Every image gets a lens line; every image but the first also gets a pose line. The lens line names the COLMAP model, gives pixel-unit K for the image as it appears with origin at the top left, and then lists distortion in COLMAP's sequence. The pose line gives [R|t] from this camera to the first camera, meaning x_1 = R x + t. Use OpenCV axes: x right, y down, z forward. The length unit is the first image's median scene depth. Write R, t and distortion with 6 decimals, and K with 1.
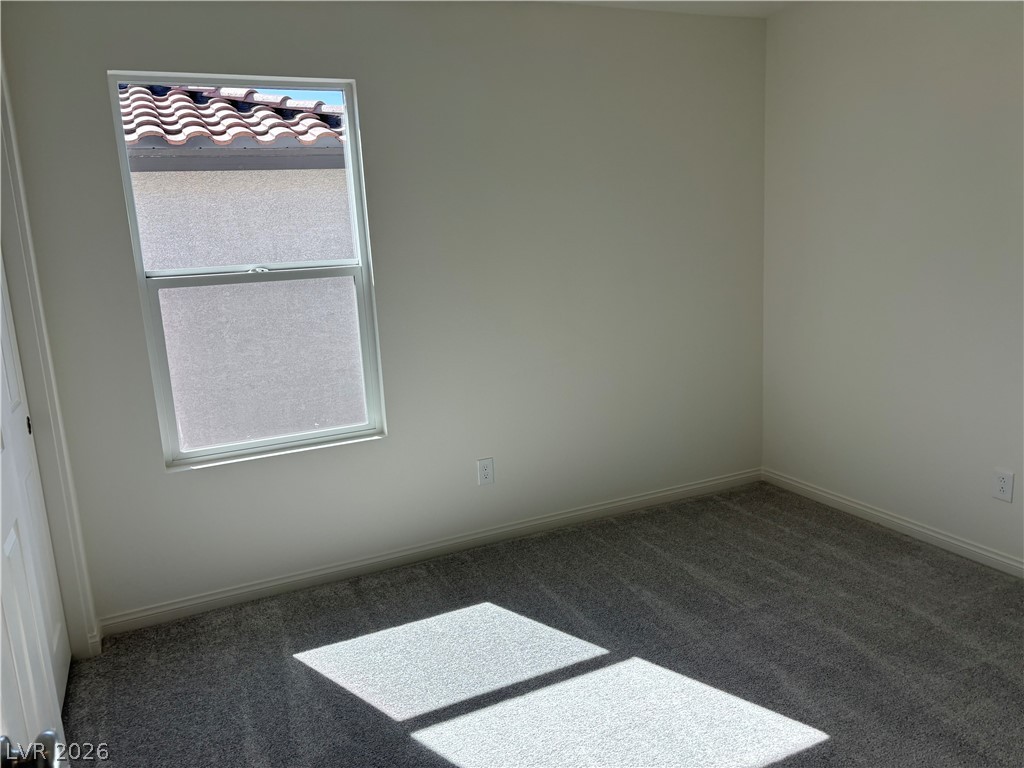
lens RADIAL K [[767.3, 0, 516.0], [0, 767.3, 384.8], [0, 0, 1]] dist [0.046441, -0.047104]
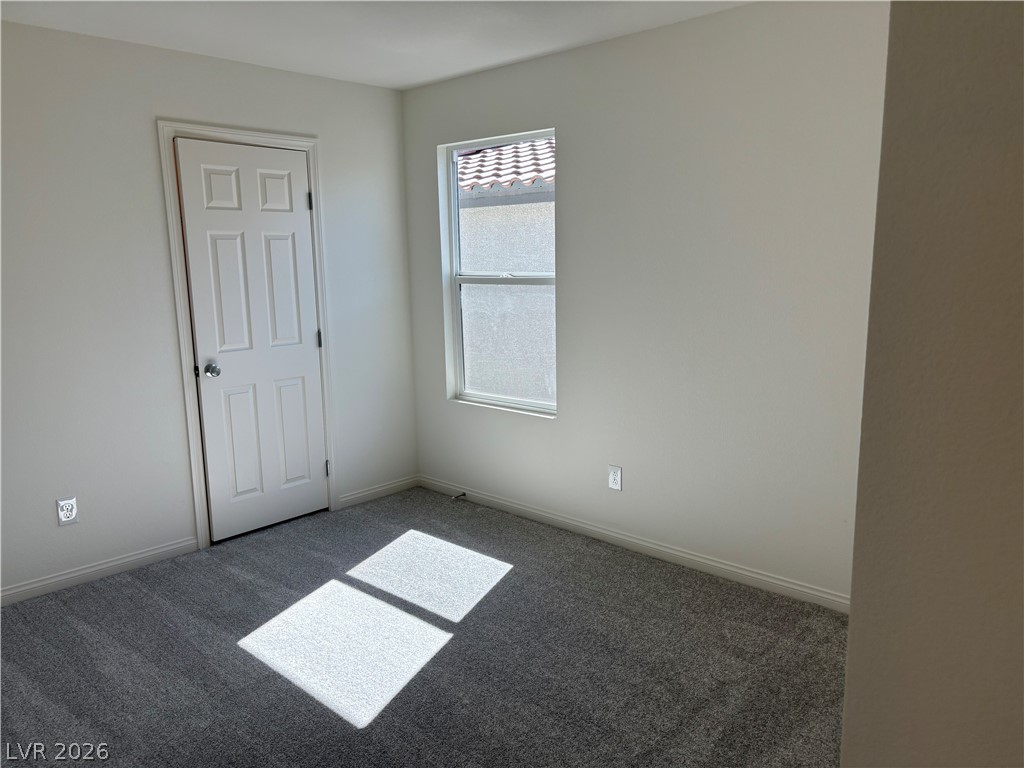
lens RADIAL K [[767.3, 0, 516.0], [0, 767.3, 384.8], [0, 0, 1]] dist [0.046441, -0.047104]
pose [[0.367659, 0.208596, -0.906264, 0.971987], [-0.161690, 0.974014, 0.158595, -0.181167], [0.915797, 0.088225, 0.391833, 0.494086]]
